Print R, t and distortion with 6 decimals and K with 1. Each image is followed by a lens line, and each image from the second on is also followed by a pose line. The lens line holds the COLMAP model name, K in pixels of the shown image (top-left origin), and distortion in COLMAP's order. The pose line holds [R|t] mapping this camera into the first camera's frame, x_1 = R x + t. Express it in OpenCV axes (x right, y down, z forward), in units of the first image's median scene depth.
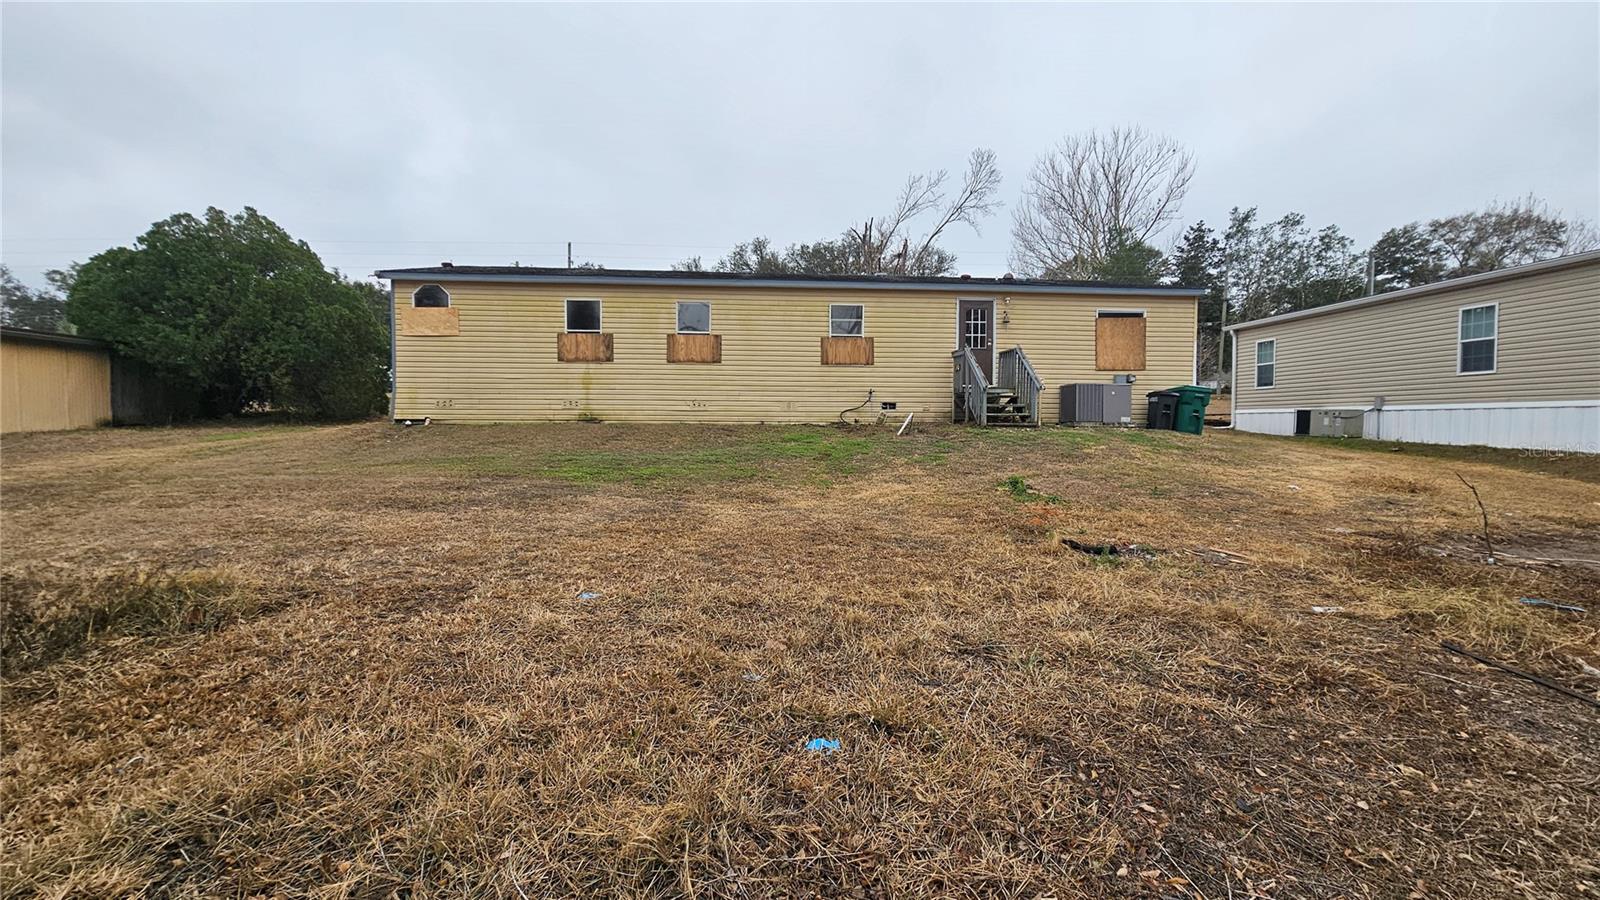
lens RADIAL K [[649.4, 0, 800.0], [0, 649.4, 450.0], [0, 0, 1]] dist [-0.009479, 0.004367]
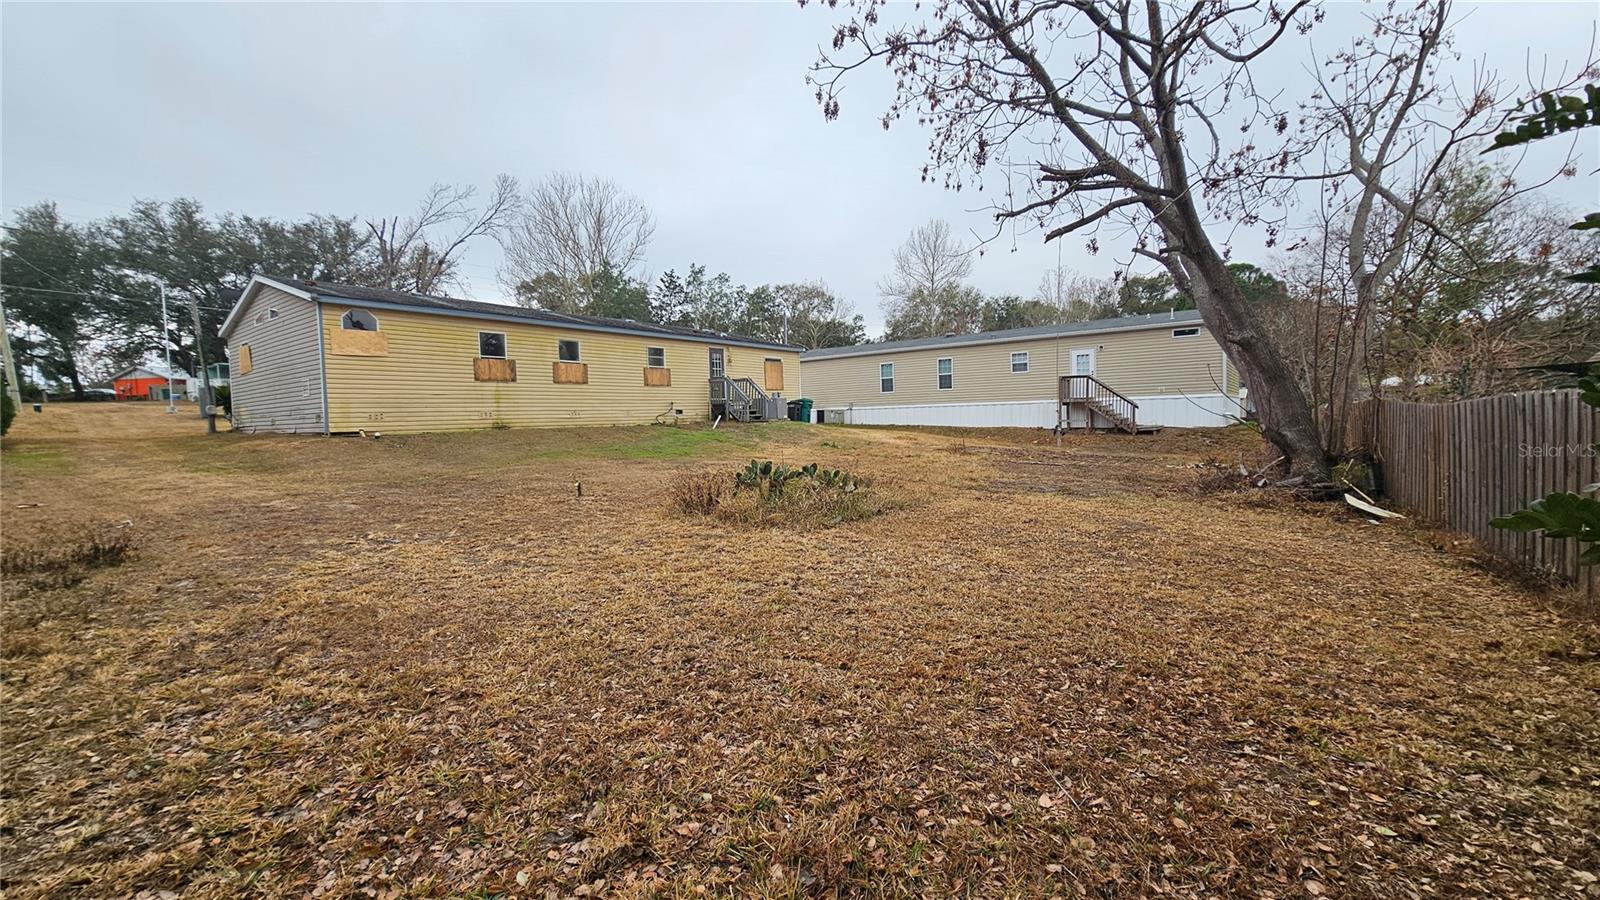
lens RADIAL K [[649.4, 0, 800.0], [0, 649.4, 450.0], [0, 0, 1]] dist [-0.009479, 0.004367]
pose [[0.660959, -0.061936, 0.747861, -0.735197], [0.065142, 0.997562, 0.025042, 0.003612], [-0.747589, 0.032165, 0.663382, -0.229710]]
